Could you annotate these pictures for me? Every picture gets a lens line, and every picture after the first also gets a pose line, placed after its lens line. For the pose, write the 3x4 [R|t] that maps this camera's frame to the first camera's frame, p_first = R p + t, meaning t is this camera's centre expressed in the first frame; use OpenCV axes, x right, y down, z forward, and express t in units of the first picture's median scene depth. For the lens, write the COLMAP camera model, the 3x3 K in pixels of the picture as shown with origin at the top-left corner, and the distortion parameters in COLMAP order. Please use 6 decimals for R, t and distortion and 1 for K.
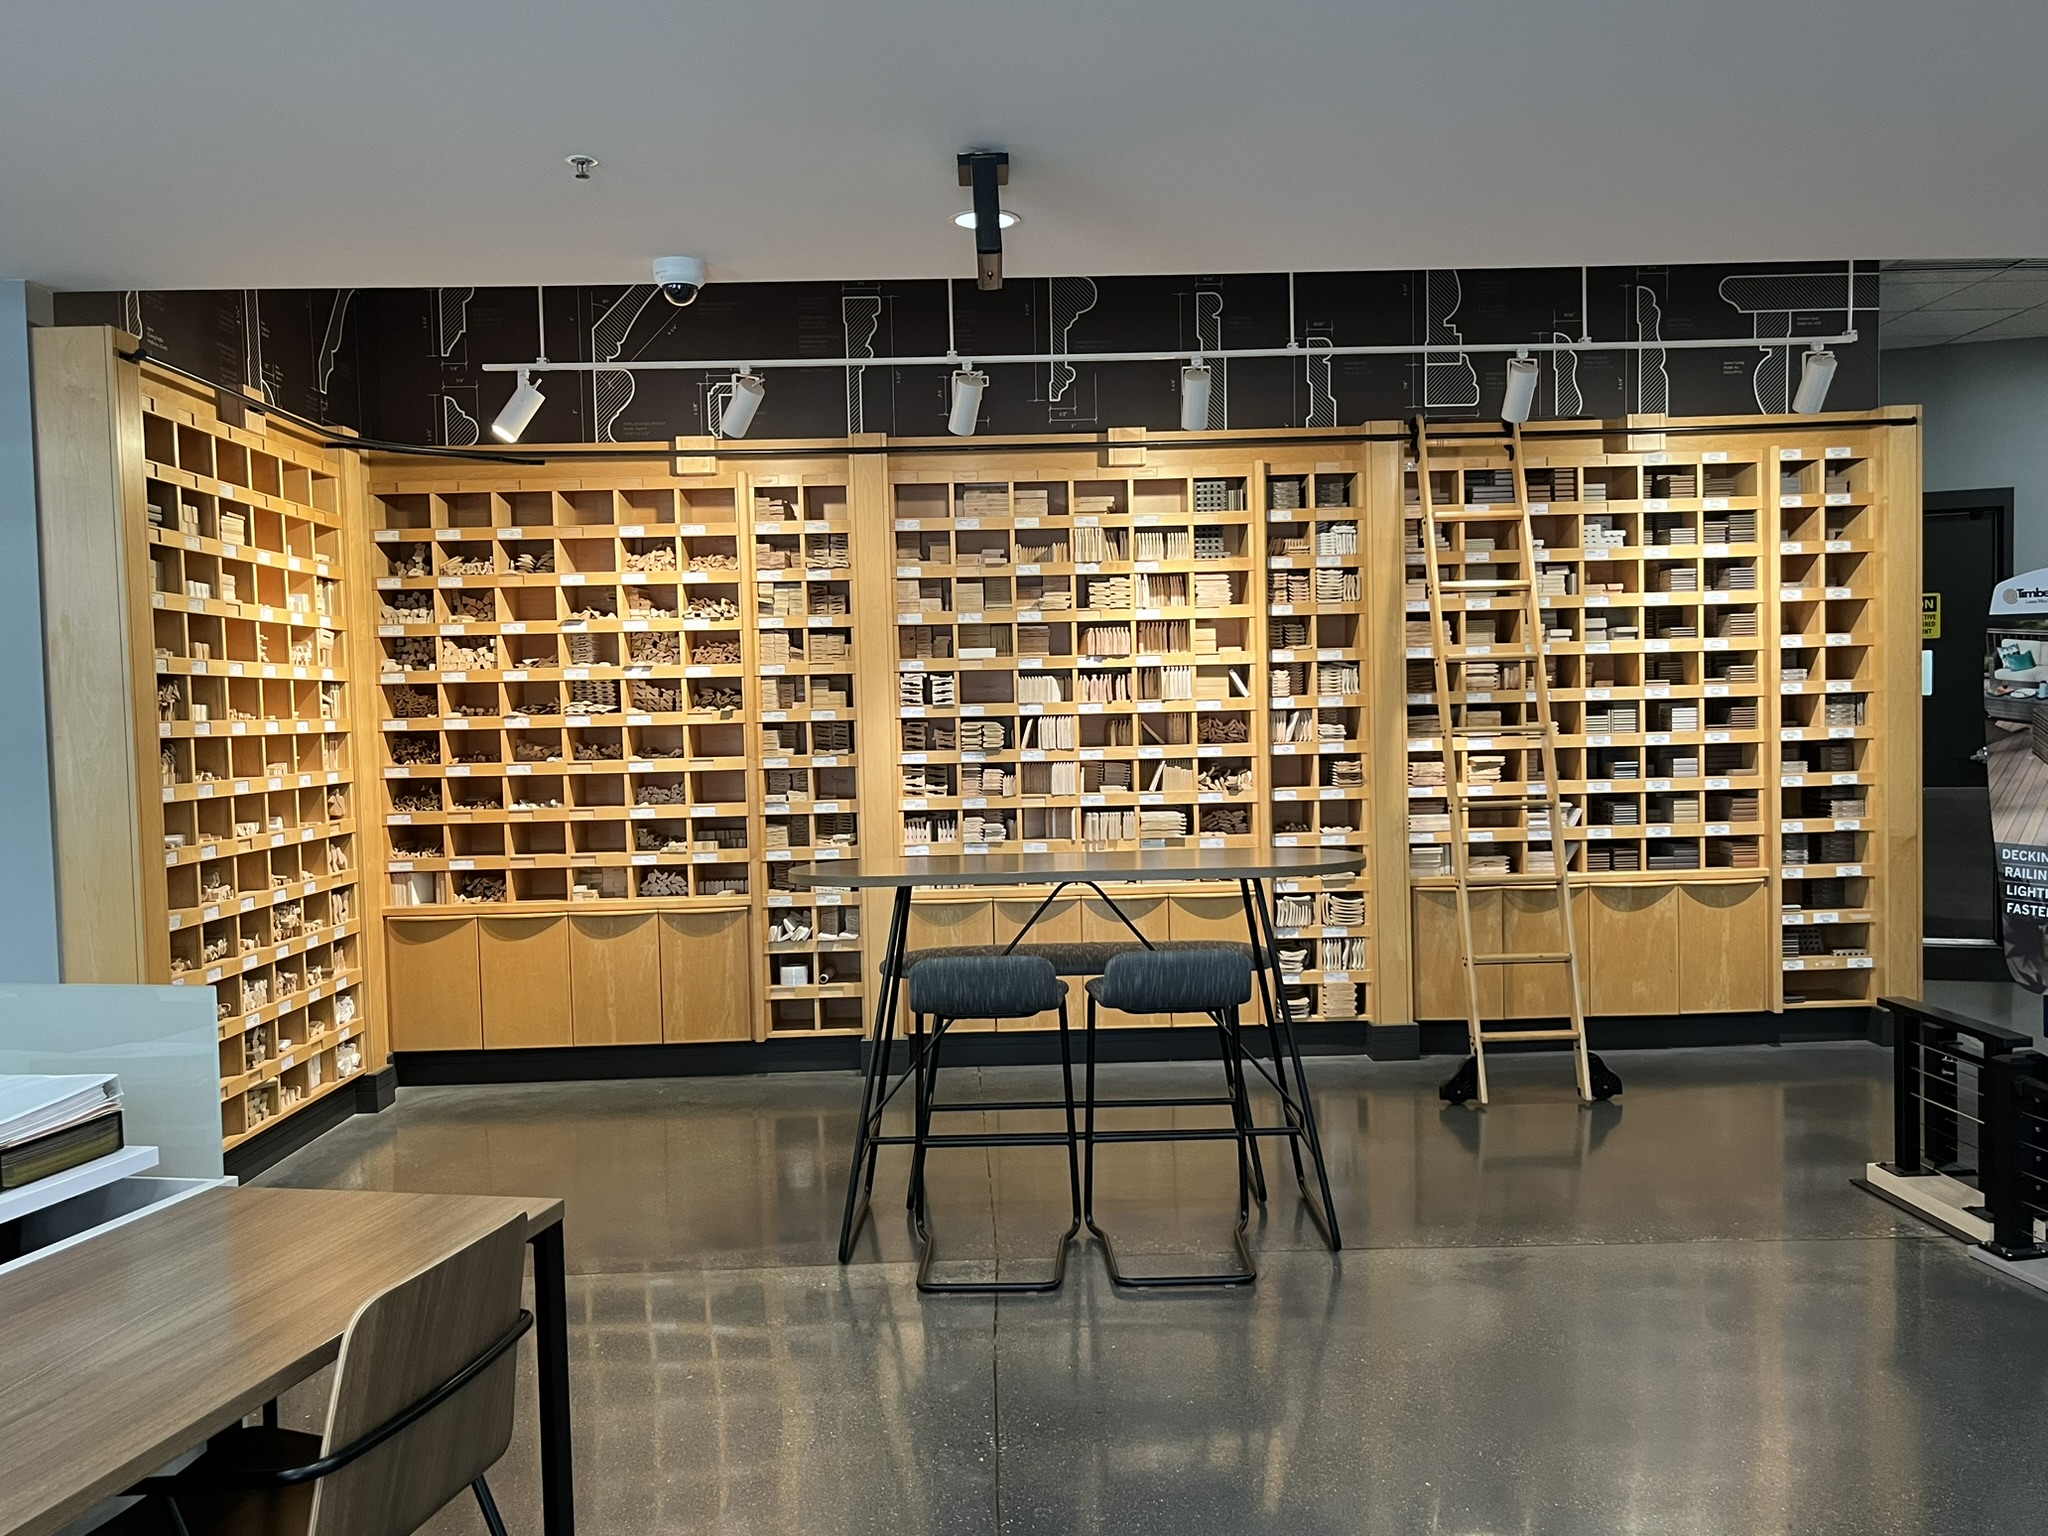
lens RADIAL K [[1684.6, 0, 1053.4], [0, 1684.6, 779.5], [0, 0, 1]] dist [0.092553, -0.132775]
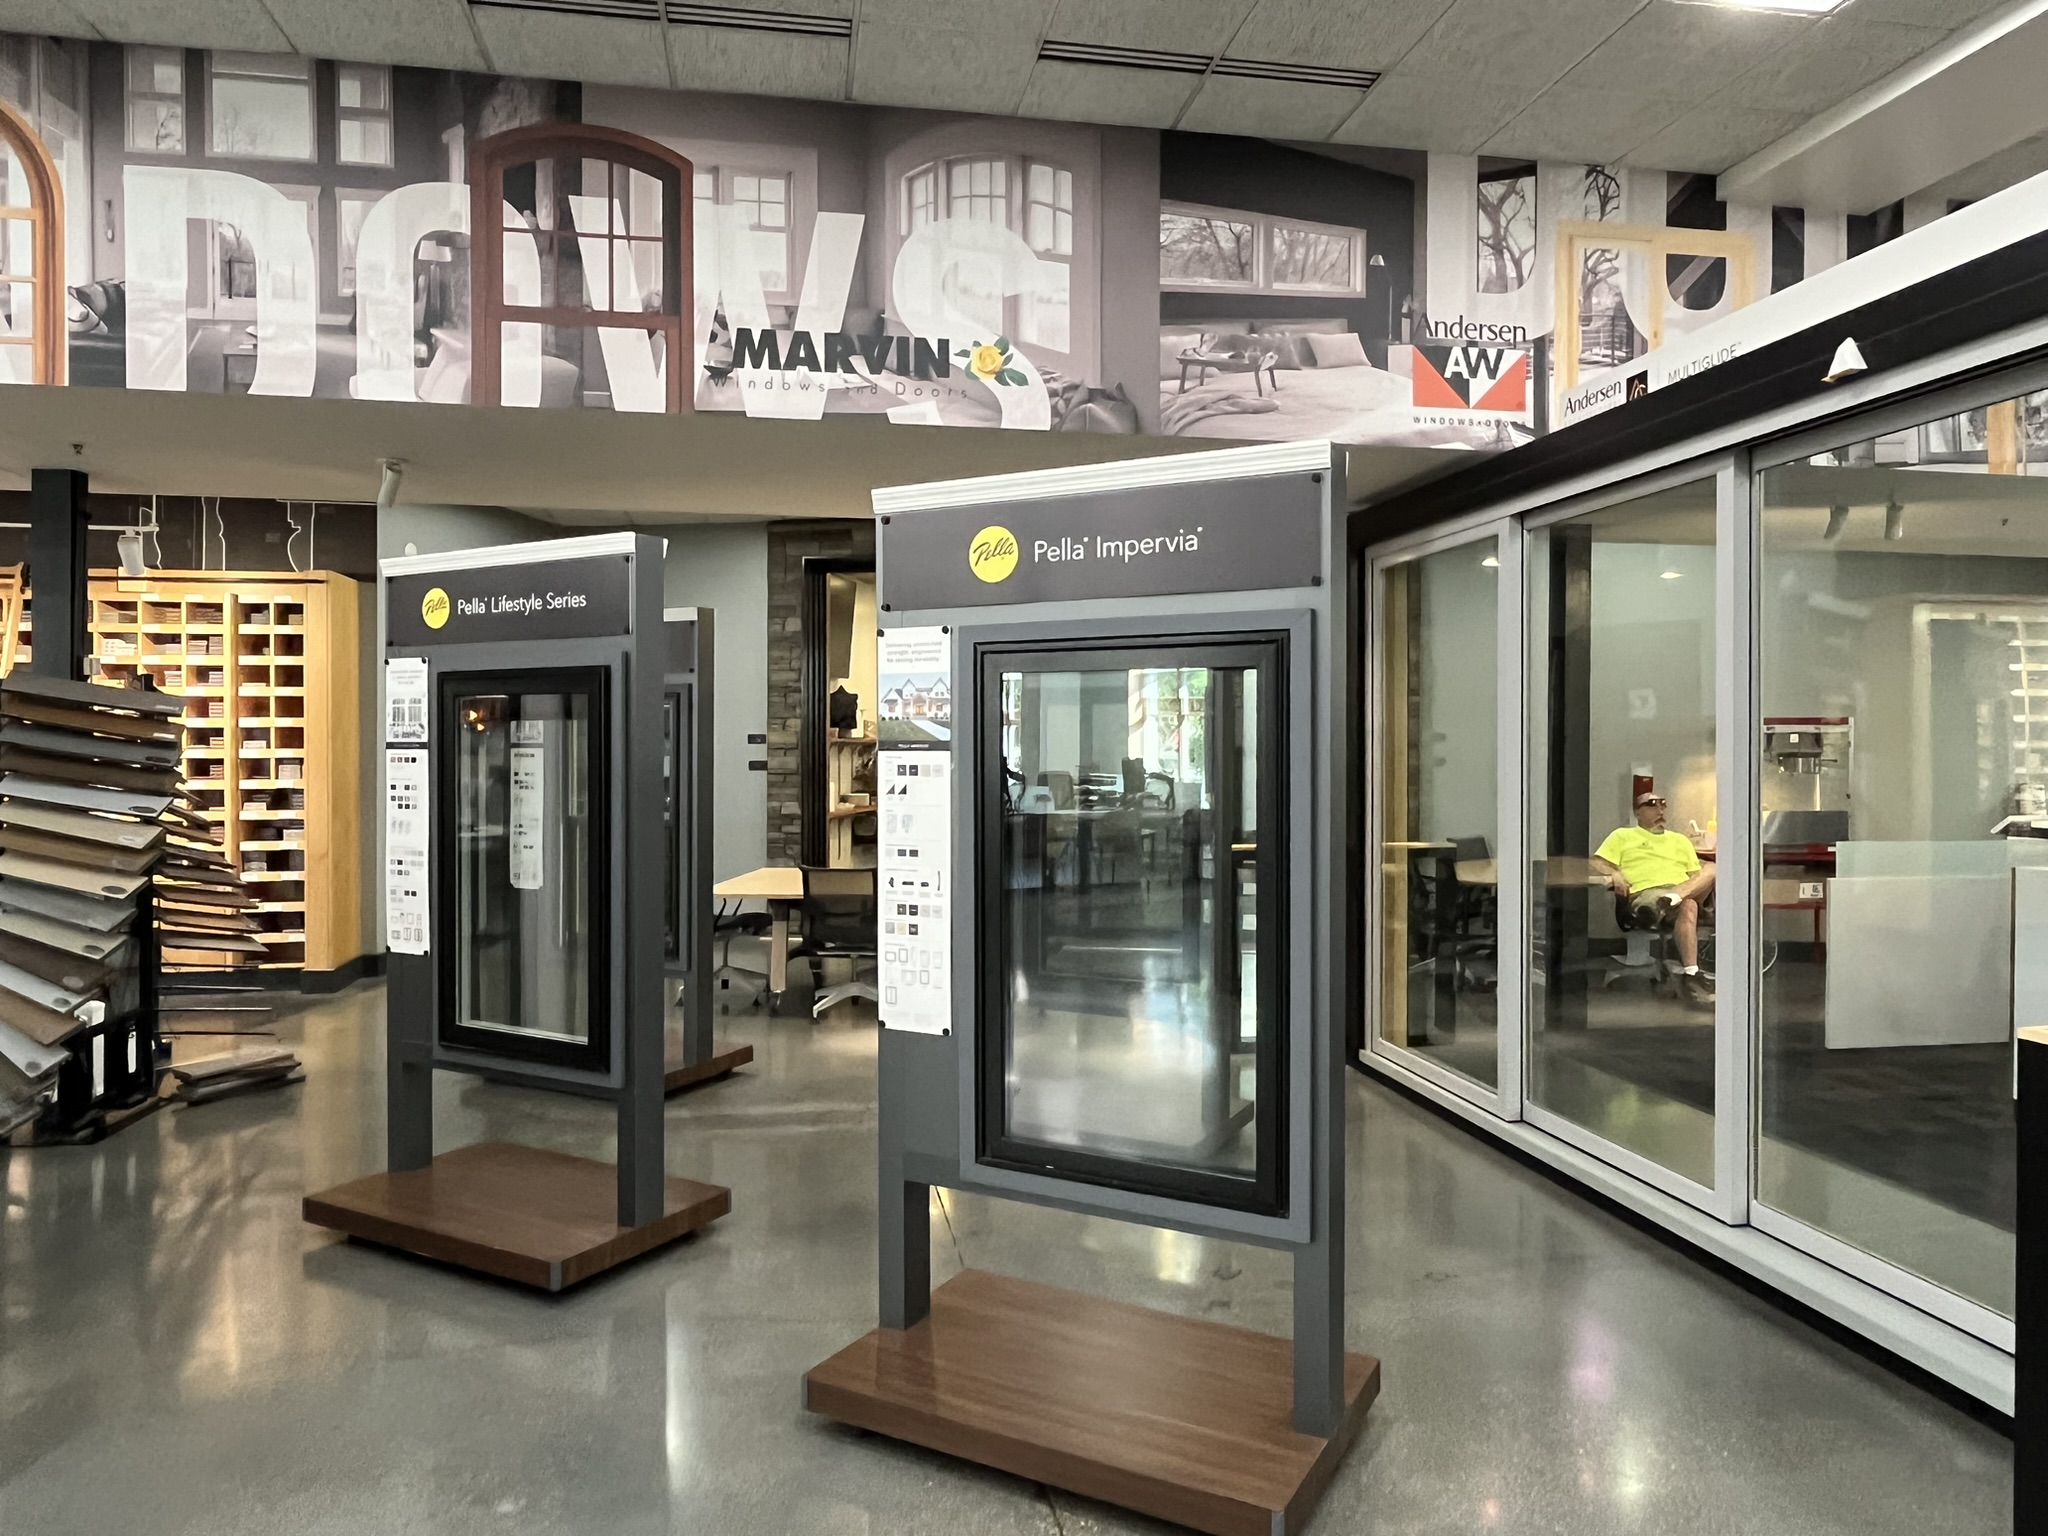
lens RADIAL K [[1358.4, 0, 1024.0], [0, 1358.4, 768.0], [0, 0, 1]] dist [-0.002598, -0.002244]
pose [[0.988105, 0.023102, 0.152034, 0.927576], [-0.018365, 0.999303, -0.032488, -0.014742], [-0.152679, 0.029310, 0.987841, -0.279254]]
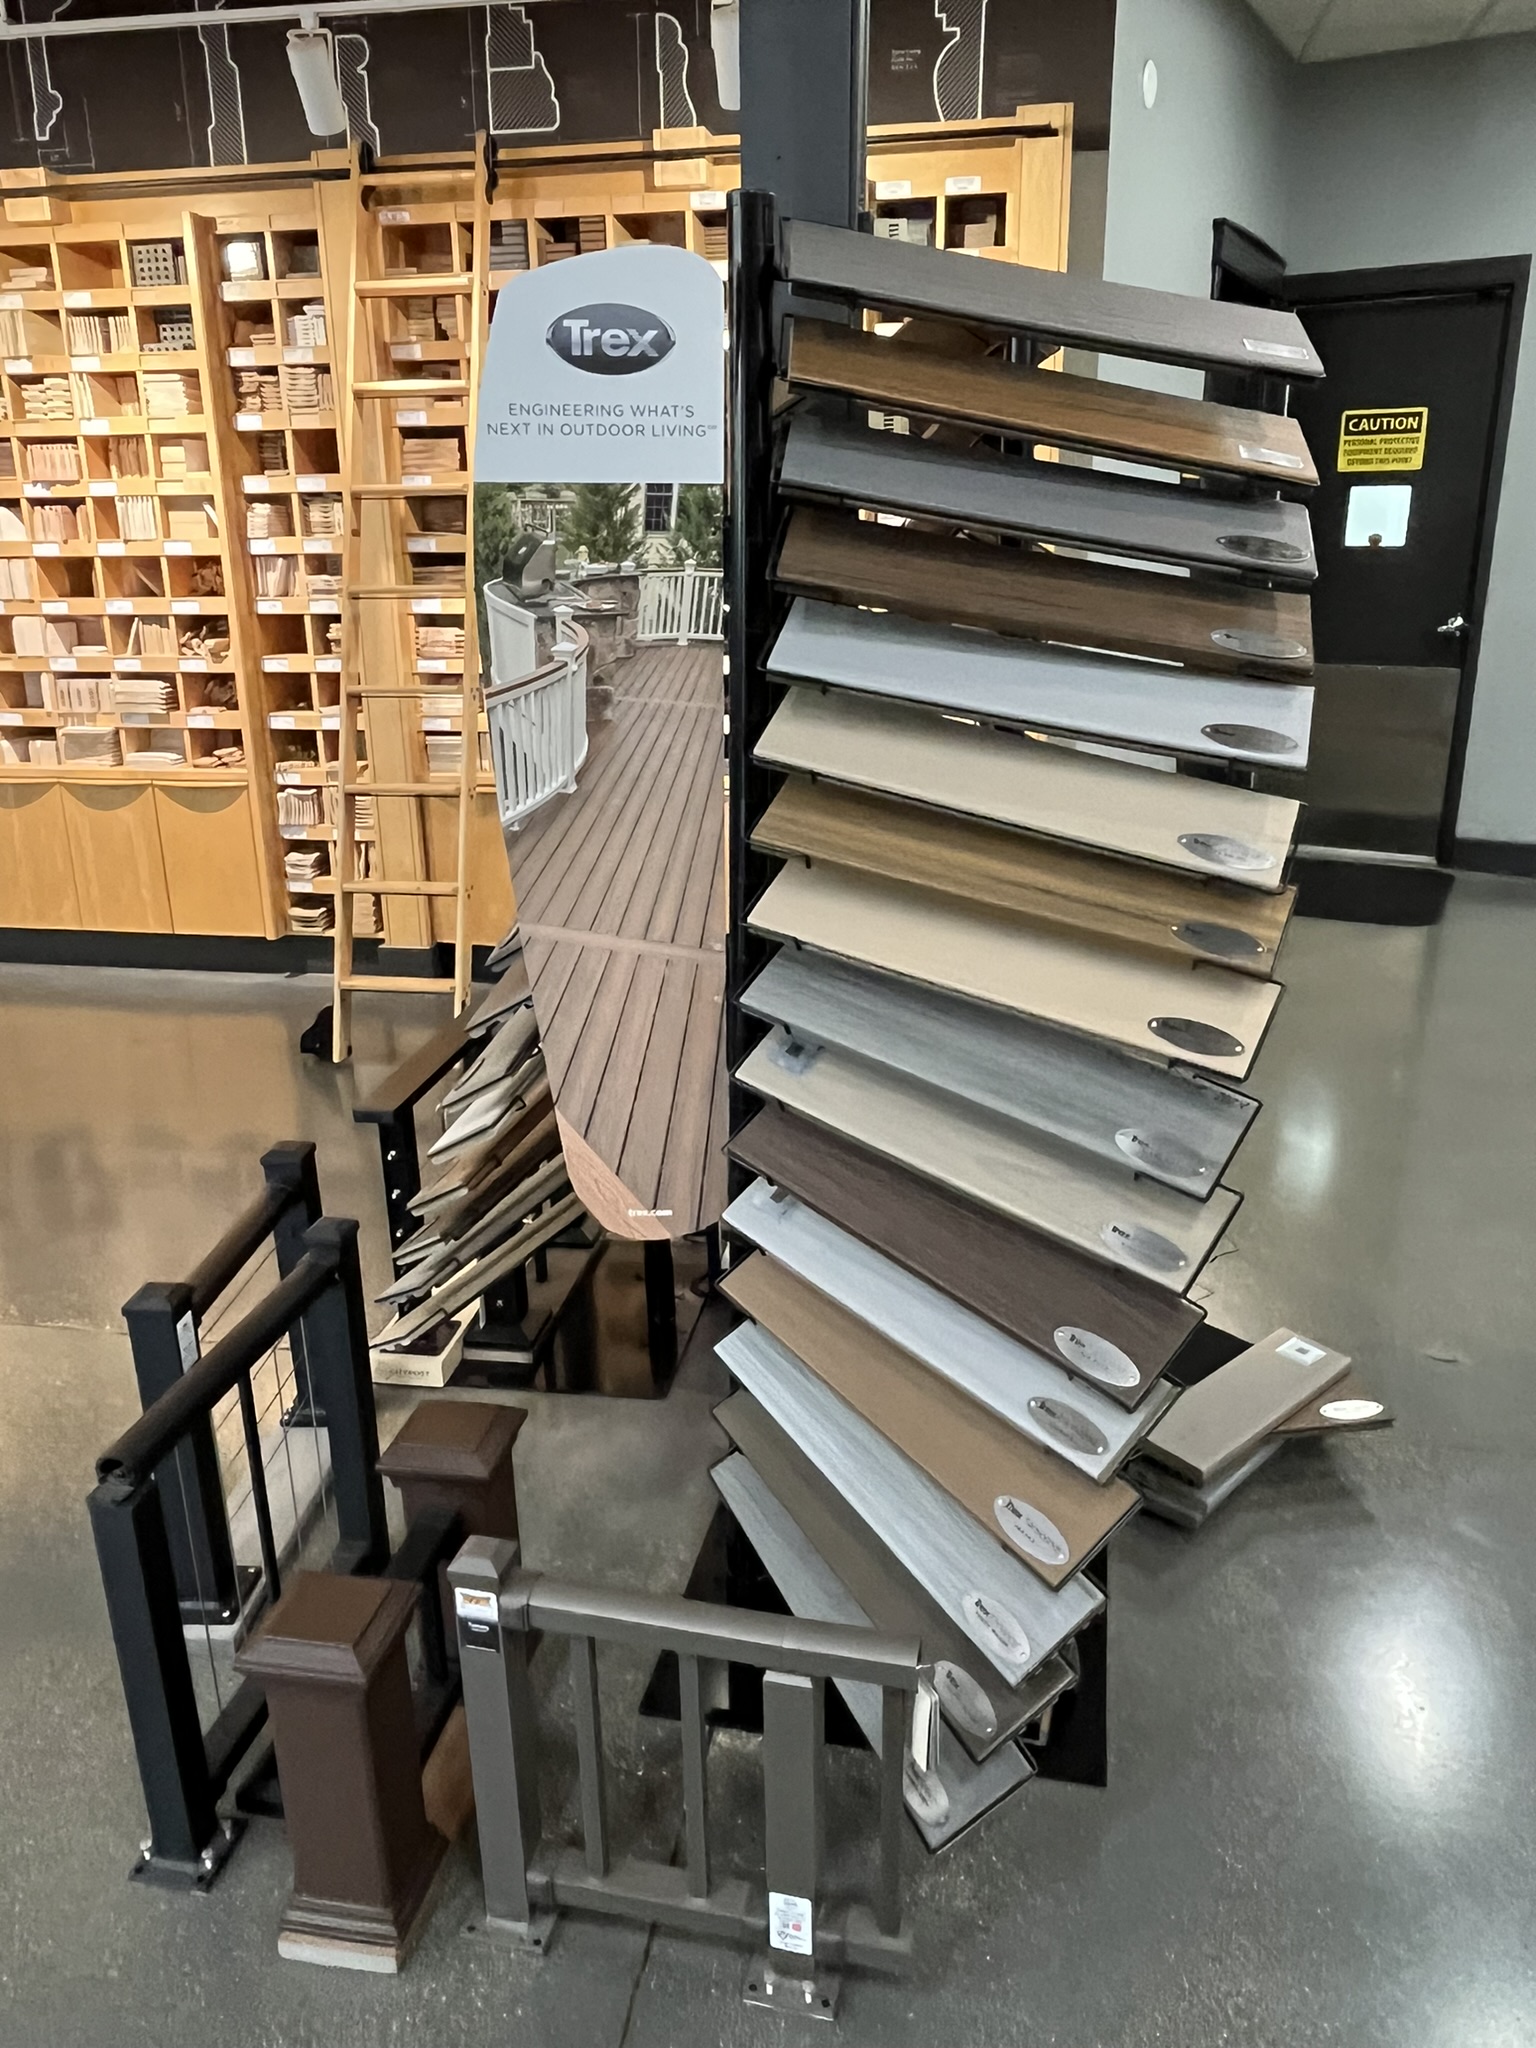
lens RADIAL K [[1514.4, 0, 768.0], [0, 1514.4, 1024.0], [0, 0, 1]] dist [0.005428, 0.000046]
pose [[0.978937, 0.076056, -0.189465, 0.523413], [-0.022640, 0.962737, 0.269491, -0.026453], [0.202901, -0.259525, 0.944181, 0.308282]]
